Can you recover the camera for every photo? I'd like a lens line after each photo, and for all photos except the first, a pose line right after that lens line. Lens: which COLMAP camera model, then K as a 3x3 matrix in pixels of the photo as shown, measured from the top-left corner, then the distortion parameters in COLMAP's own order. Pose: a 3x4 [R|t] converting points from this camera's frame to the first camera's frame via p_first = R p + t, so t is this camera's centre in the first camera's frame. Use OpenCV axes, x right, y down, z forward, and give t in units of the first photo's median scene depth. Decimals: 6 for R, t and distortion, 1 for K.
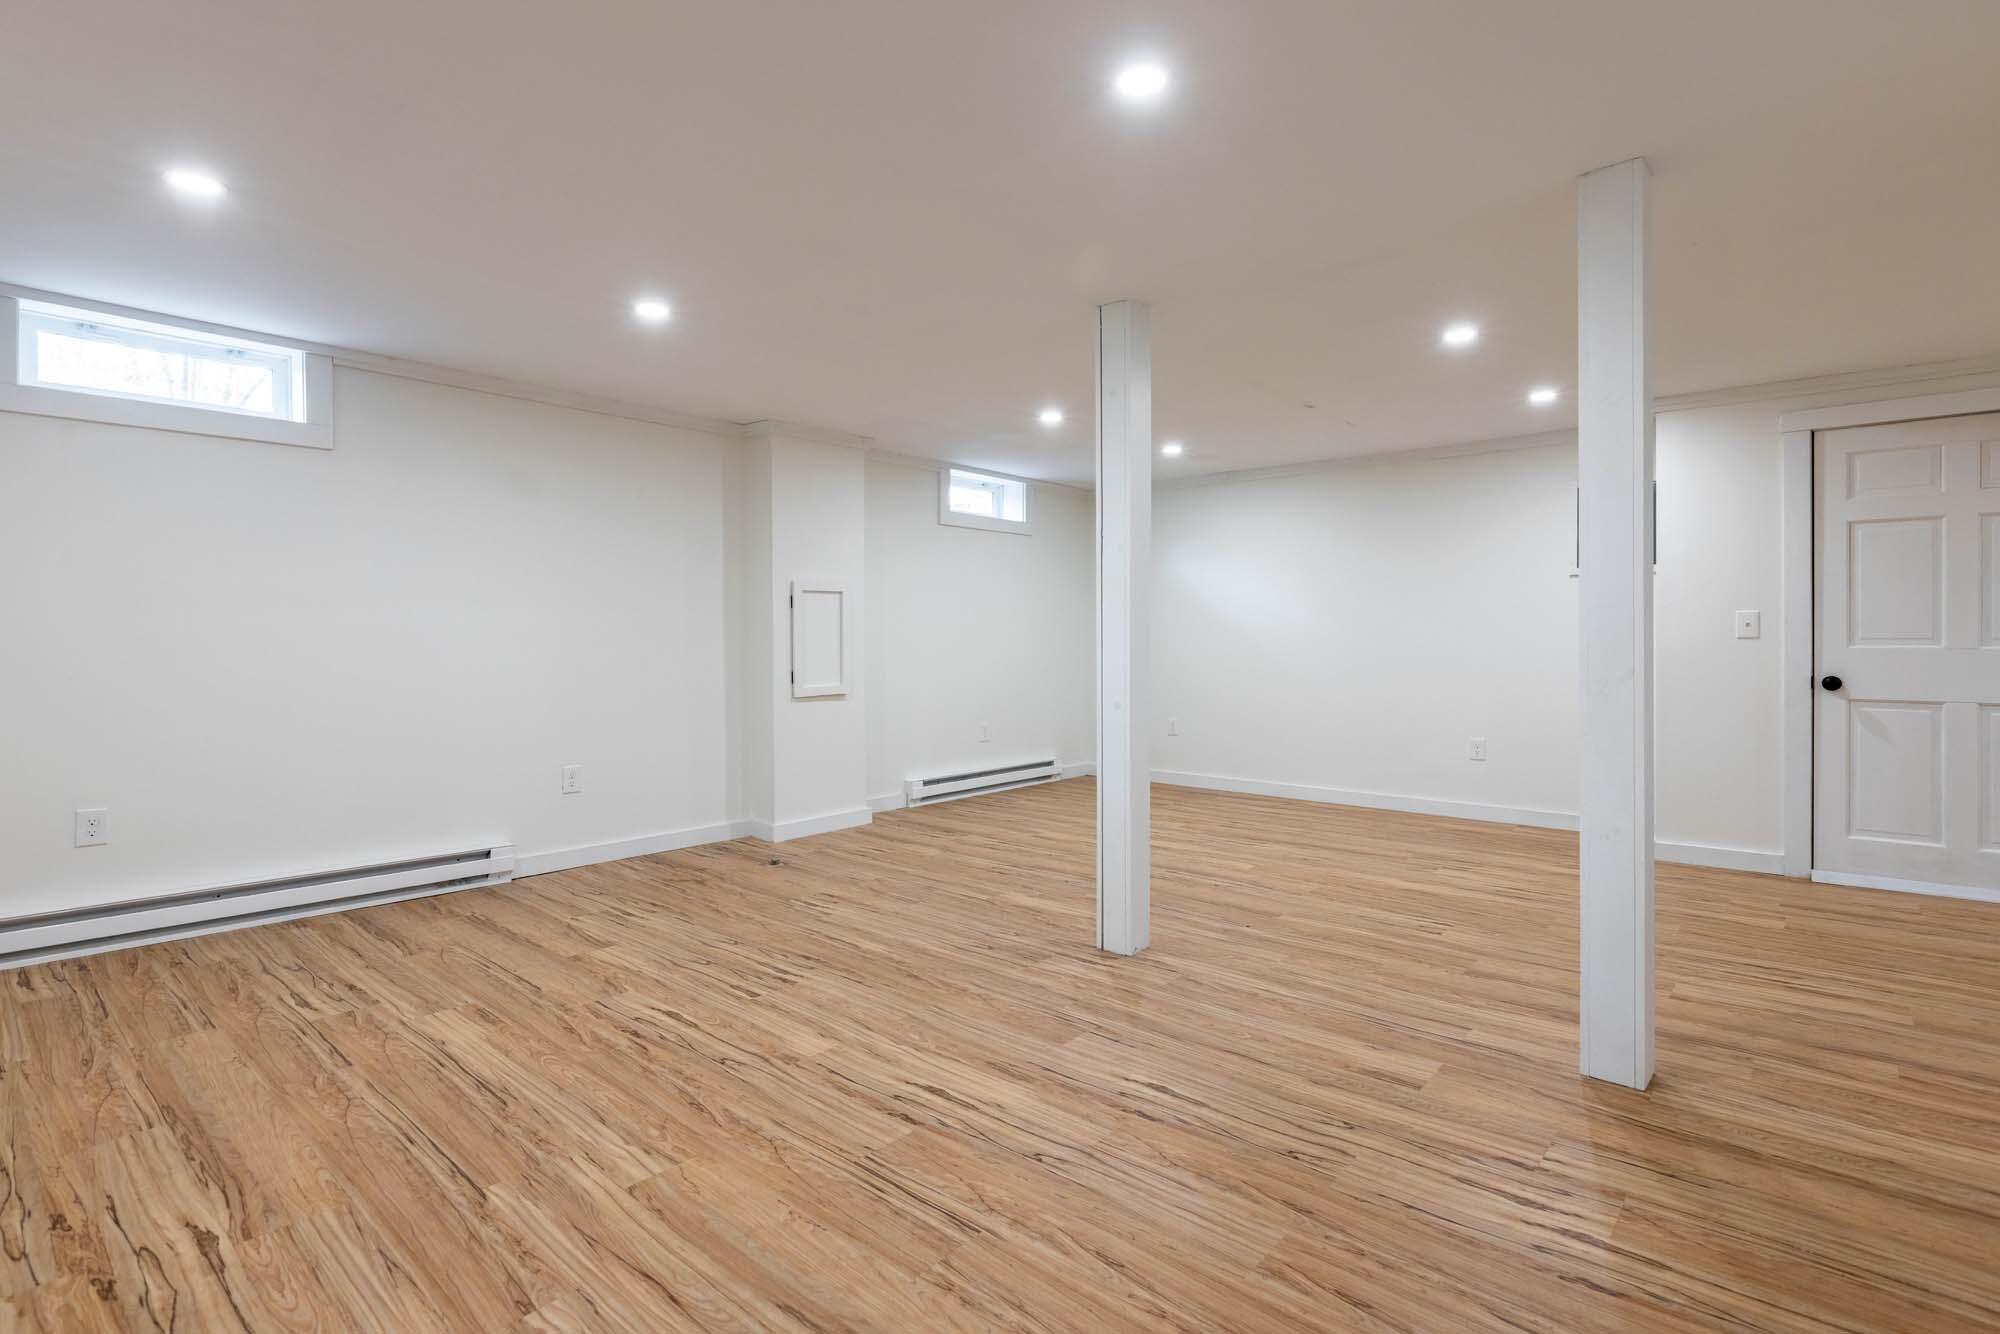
lens RADIAL K [[941.8, 0, 1002.4], [0, 941.8, 653.4], [0, 0, 1]] dist [-0.004778, -0.000414]
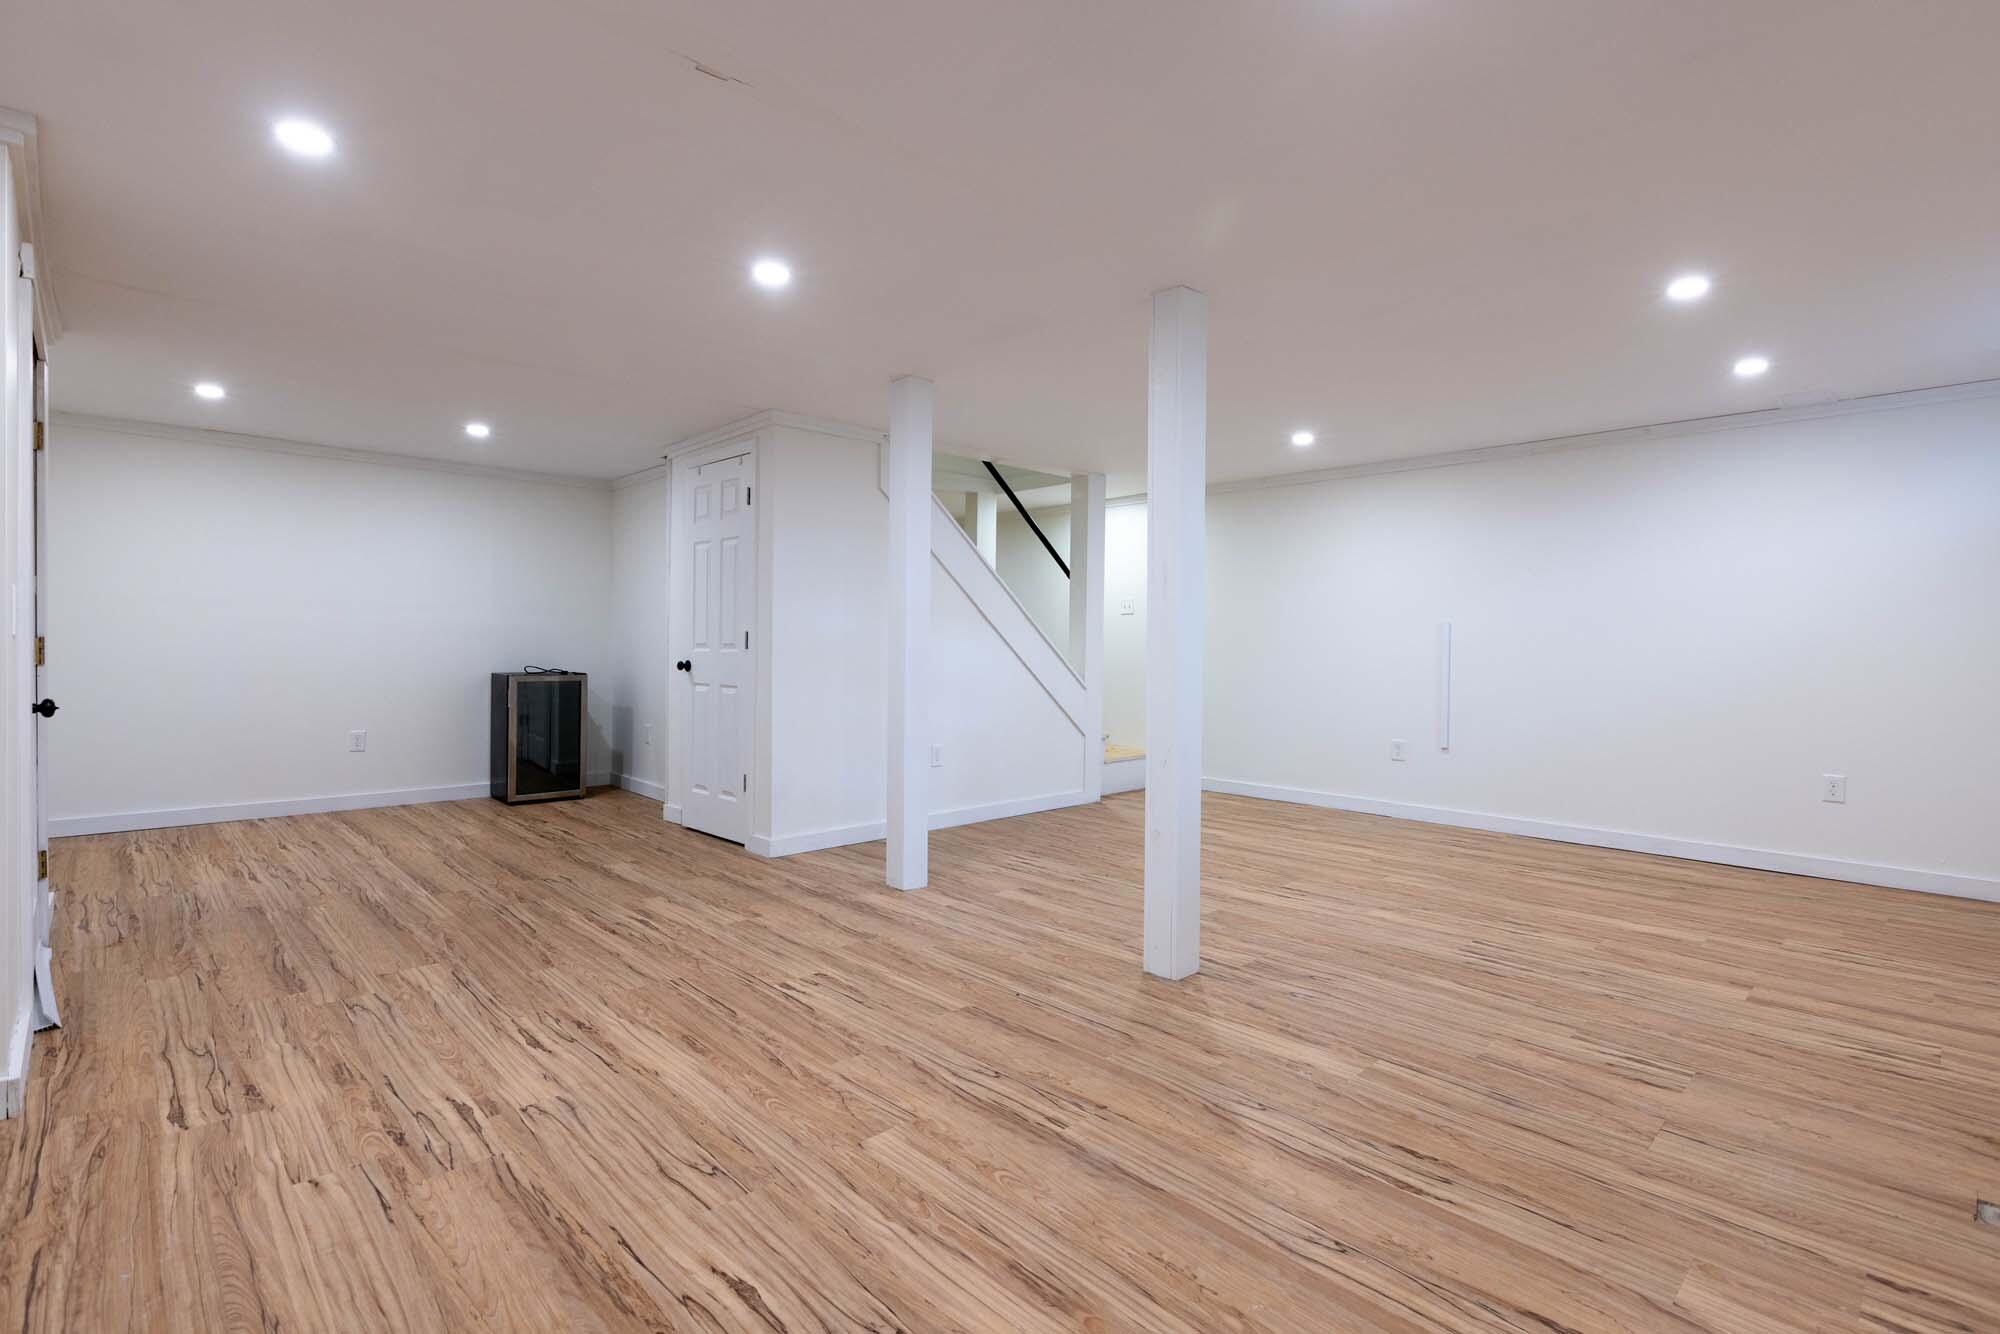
lens RADIAL K [[941.8, 0, 999.1], [0, 941.8, 654.2], [0, 0, 1]] dist [-0.004778, -0.000414]
pose [[-0.995977, -0.008298, 0.089230, 0.230235], [-0.005613, 0.999525, 0.030303, -0.043754], [-0.089439, 0.029681, -0.995550, 2.049867]]
